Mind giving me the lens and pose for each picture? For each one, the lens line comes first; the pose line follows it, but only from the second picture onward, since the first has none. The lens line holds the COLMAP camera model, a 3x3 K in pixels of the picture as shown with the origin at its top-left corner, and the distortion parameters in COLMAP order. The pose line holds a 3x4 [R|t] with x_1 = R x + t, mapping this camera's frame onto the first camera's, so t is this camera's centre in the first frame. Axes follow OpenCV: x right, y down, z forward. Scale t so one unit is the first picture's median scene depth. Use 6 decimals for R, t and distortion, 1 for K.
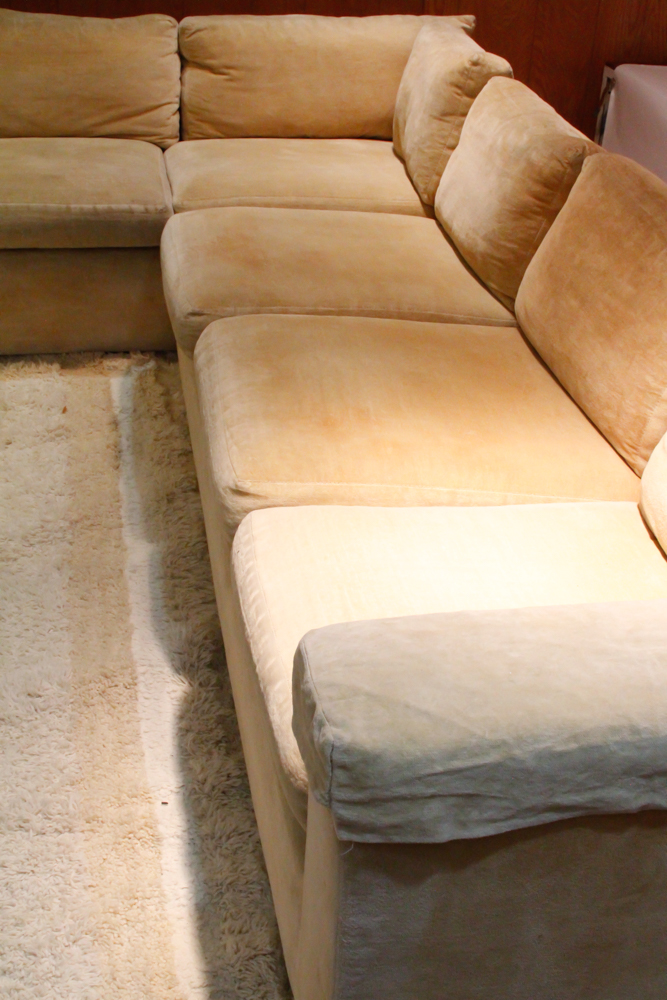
lens RADIAL K [[1302.4, 0, 333.5], [0, 1302.4, 500.0], [0, 0, 1]] dist [-0.147137, 0.081228]
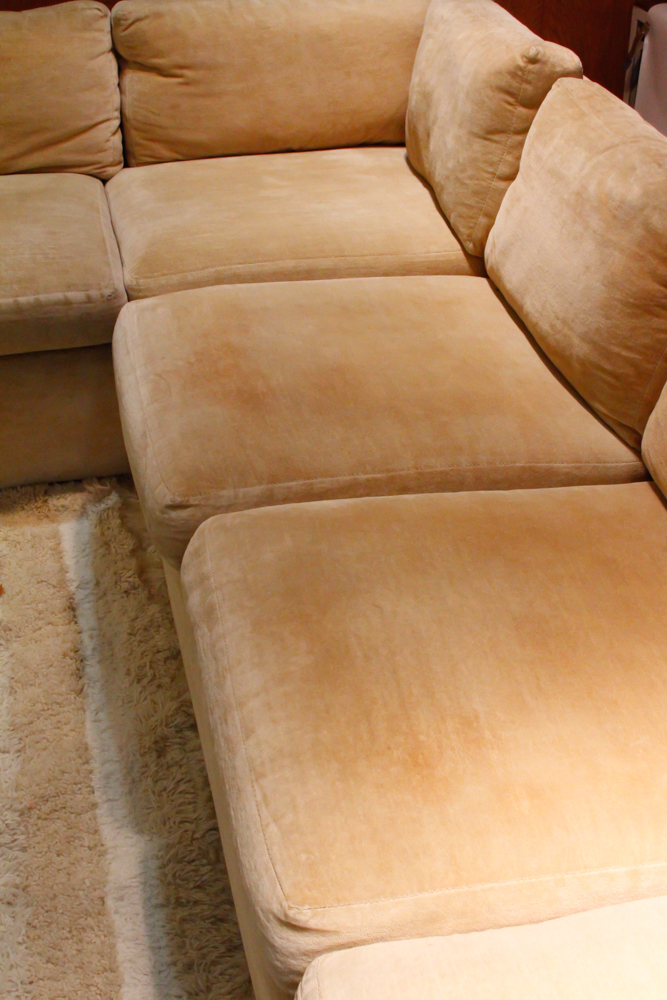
lens RADIAL K [[1302.4, 0, 333.5], [0, 1302.4, 500.0], [0, 0, 1]] dist [-0.147137, 0.081228]
pose [[0.997022, -0.074127, 0.021246, -0.036447], [0.072455, 0.994850, 0.070881, -0.170699], [-0.026391, -0.069131, 0.997258, 0.301964]]
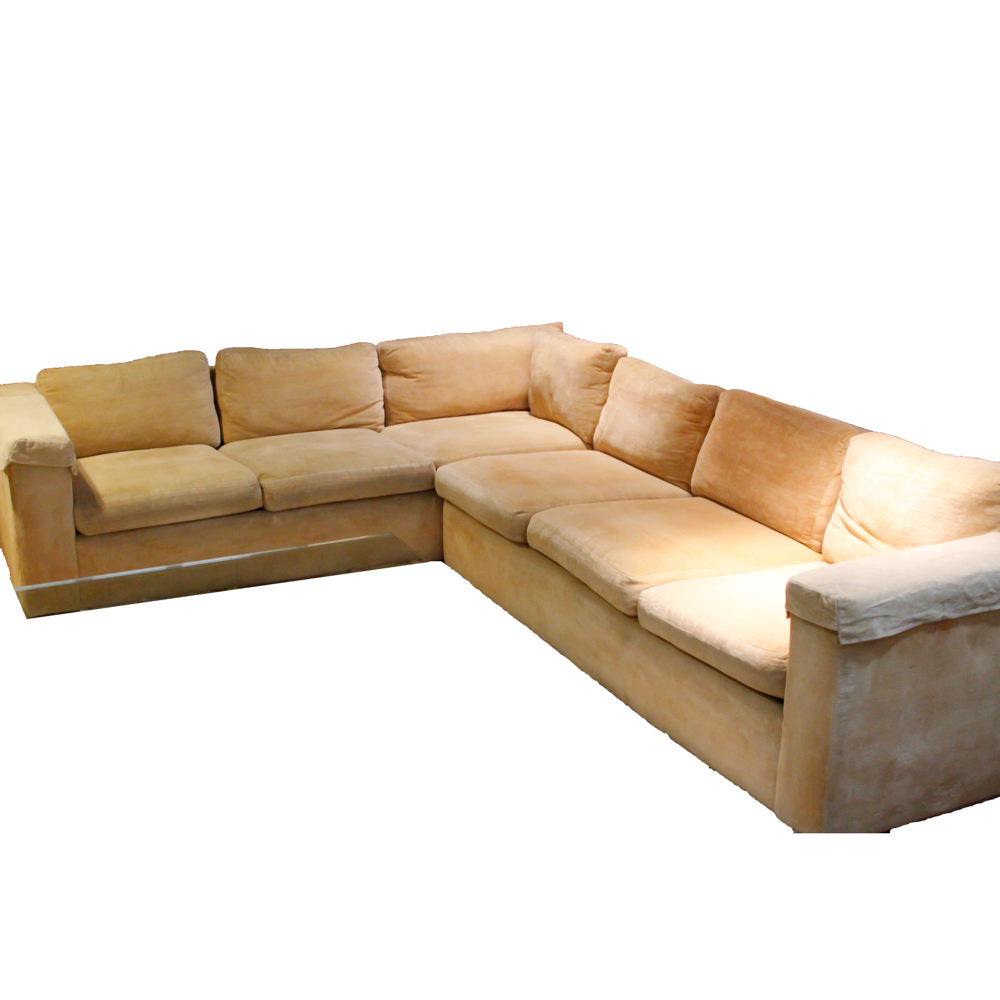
lens RADIAL K [[1310.5, 0, 500.0], [0, 1310.5, 500.0], [0, 0, 1]] dist [-0.137846, 0.042763]
pose [[0.959839, -0.130054, 0.248587, -0.489834], [0.182767, 0.962108, -0.202347, 0.155863], [-0.212852, 0.239654, 0.947238, -0.514096]]
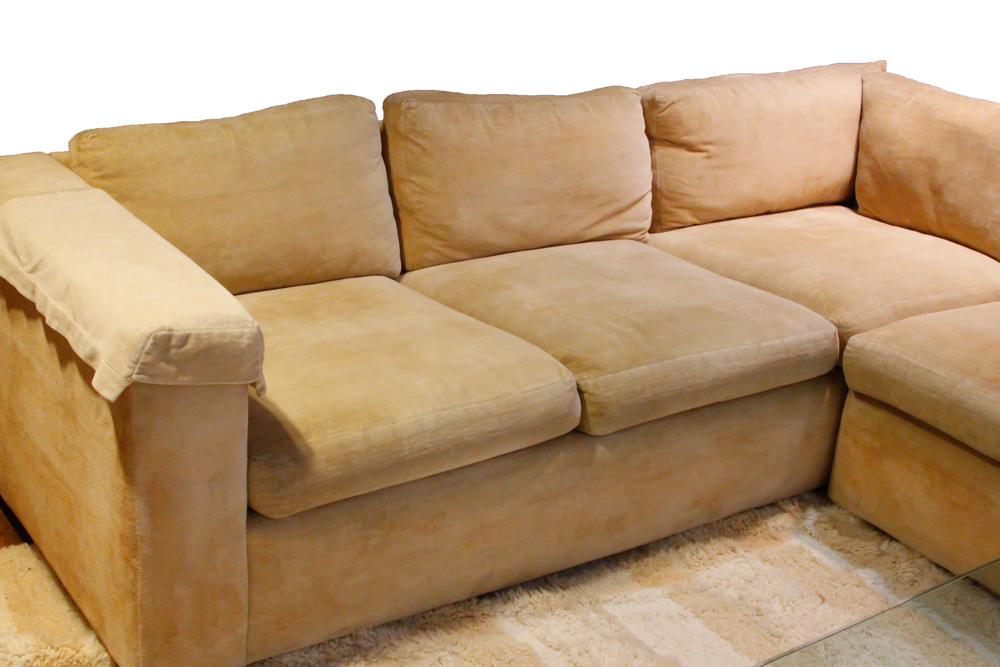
lens RADIAL K [[1385.1, 0, 500.0], [0, 1385.1, 333.5], [0, 0, 1]] dist [-0.115720, 0.001140]
pose [[0.907435, -0.150290, 0.392396, -0.753589], [0.193587, 0.978367, -0.072958, -0.223290], [-0.372942, 0.142168, 0.916898, 0.293729]]
